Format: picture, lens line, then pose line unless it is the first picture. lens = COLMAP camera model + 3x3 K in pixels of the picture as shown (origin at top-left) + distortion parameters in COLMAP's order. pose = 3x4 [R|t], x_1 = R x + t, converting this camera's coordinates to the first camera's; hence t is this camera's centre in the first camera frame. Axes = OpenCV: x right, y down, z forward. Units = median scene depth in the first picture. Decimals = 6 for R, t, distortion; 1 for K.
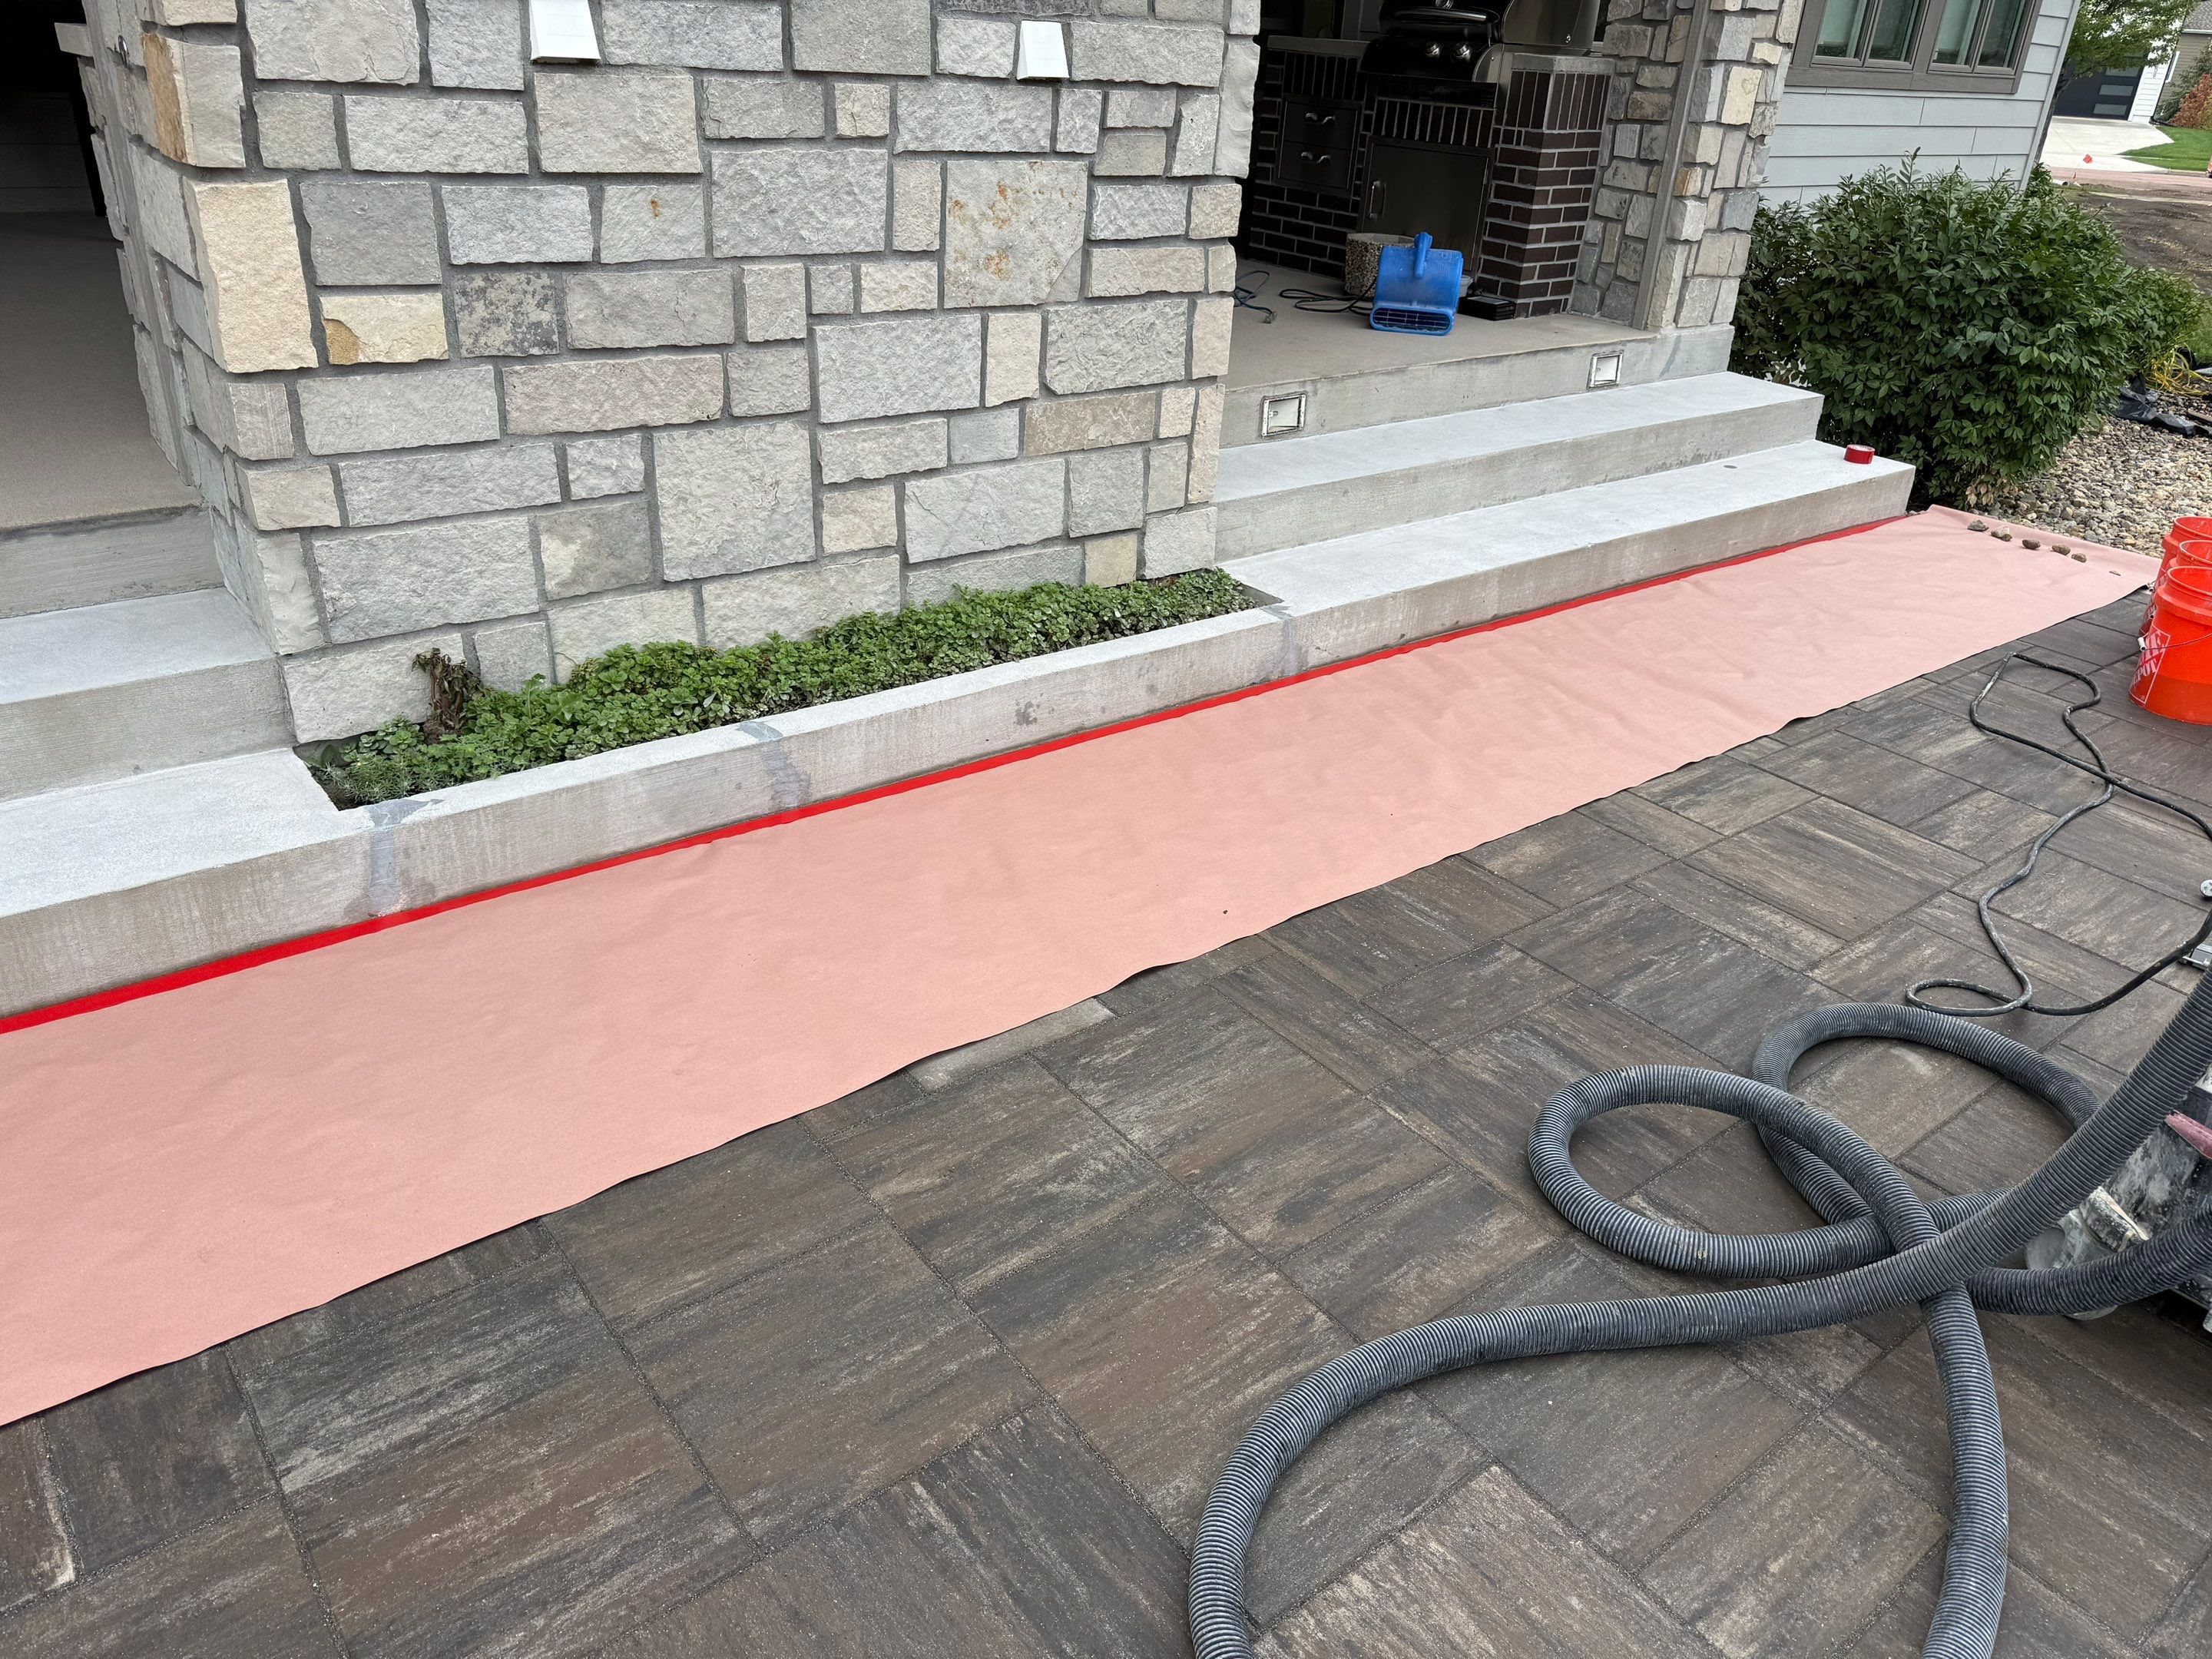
lens RADIAL K [[1572.3, 0, 1112.8], [0, 1572.3, 812.0], [0, 0, 1]] dist [0.028383, -0.034096]
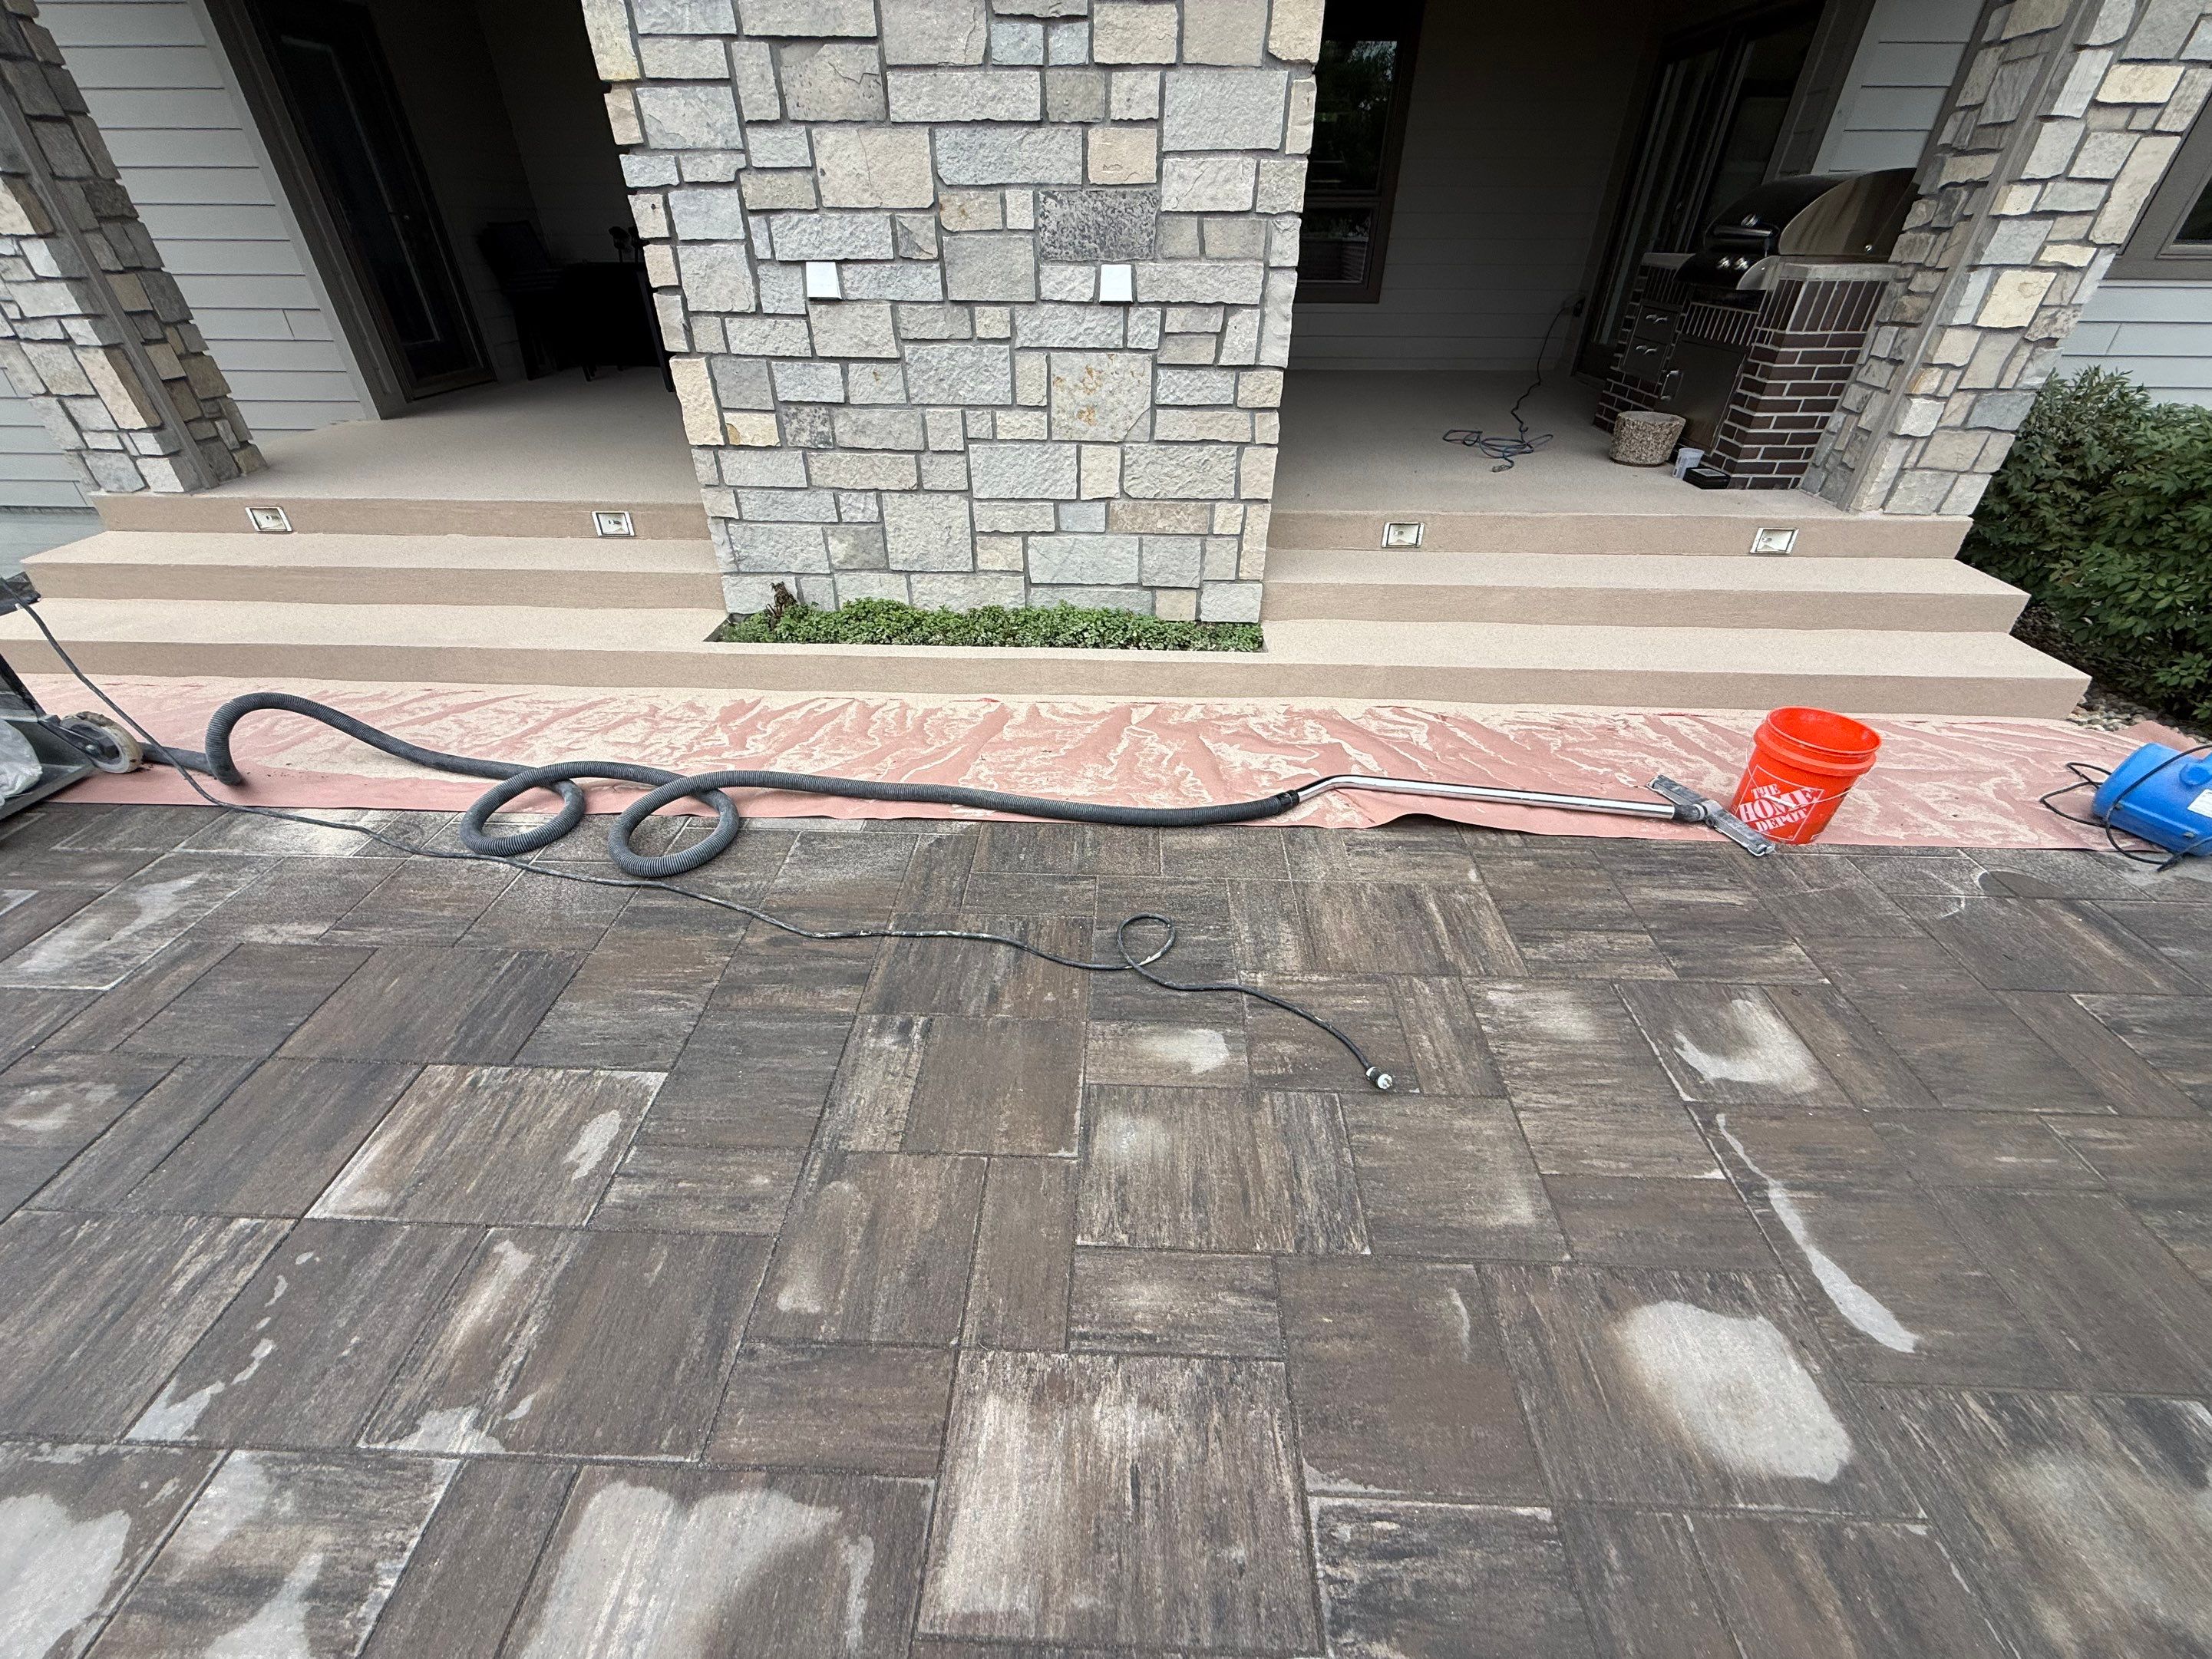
lens RADIAL K [[877.1, 0, 1100.2], [0, 877.1, 829.9], [0, 0, 1]] dist [-0.000605, 0.000050]
pose [[0.758341, 0.327593, -0.563562, 0.687727], [-0.257697, 0.944783, 0.202431, -0.133685], [0.598758, -0.008284, 0.800887, 0.272221]]
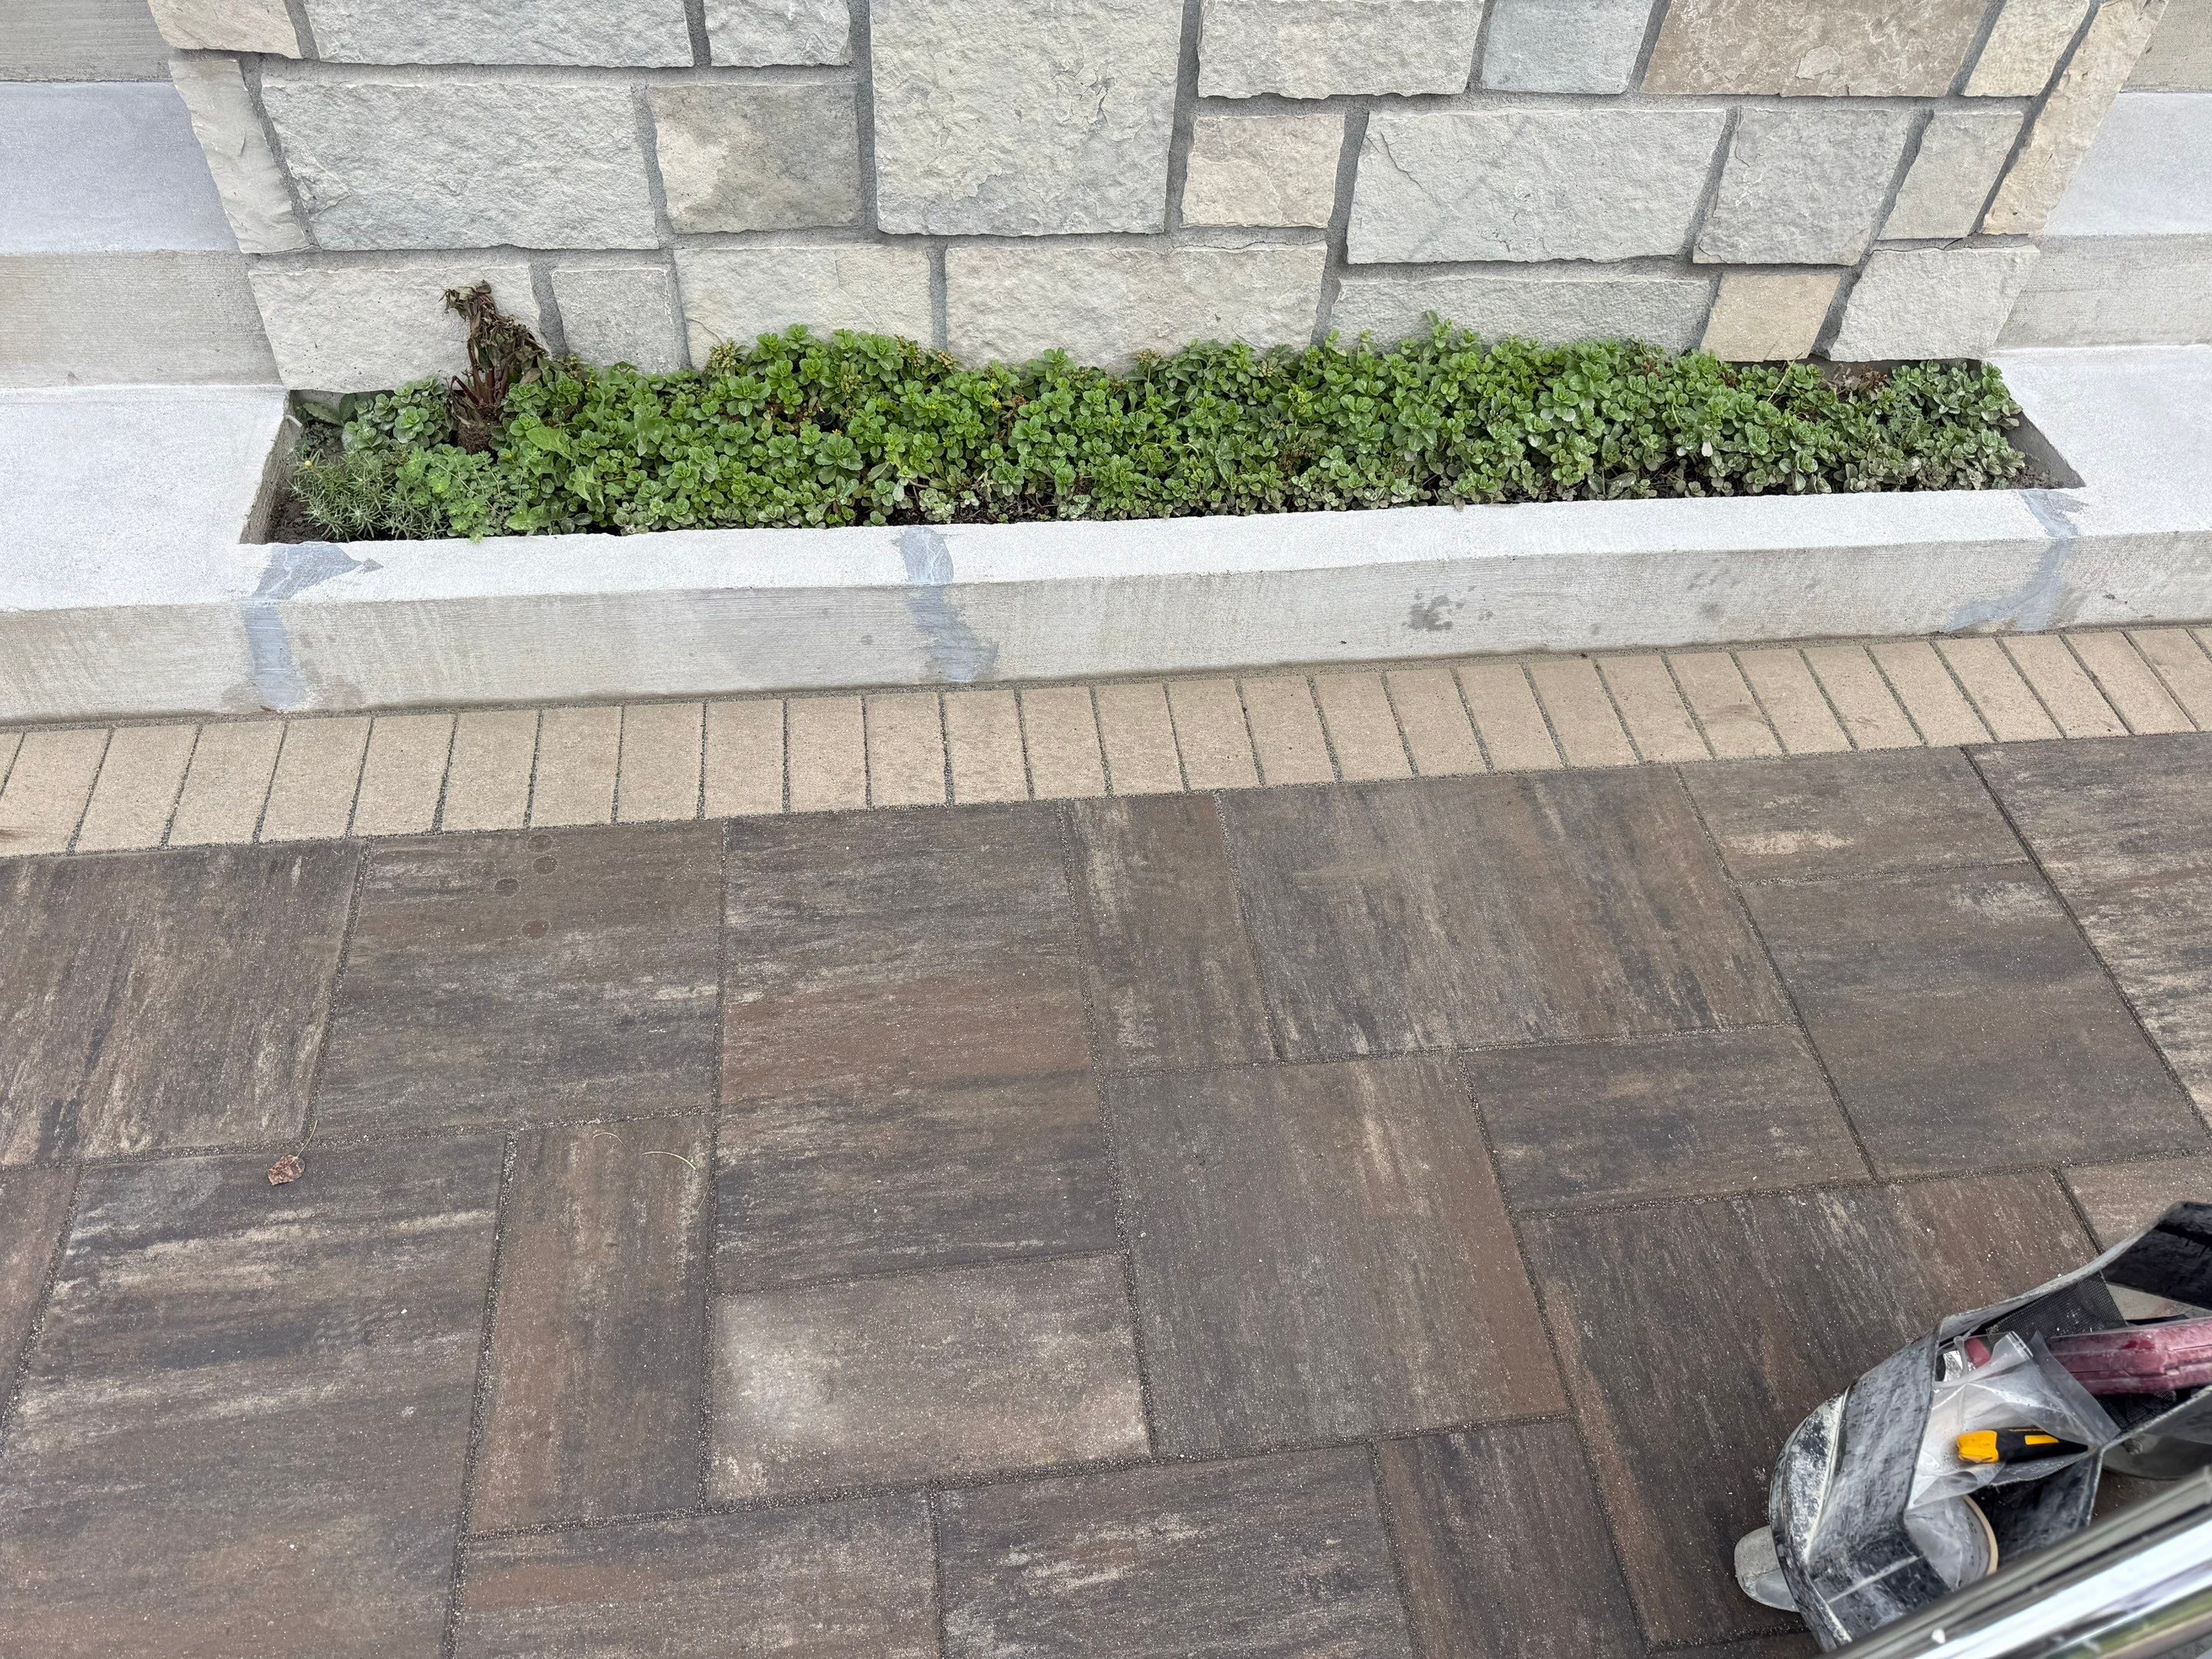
lens RADIAL K [[1580.4, 0, 1105.7], [0, 1580.4, 840.8], [0, 0, 1]] dist [0.009797, -0.010651]
pose [[0.857431, 0.389204, -0.336648, 0.072459], [-0.243420, 0.883135, 0.401023, -0.211389], [0.453385, -0.261903, 0.851968, 0.505499]]
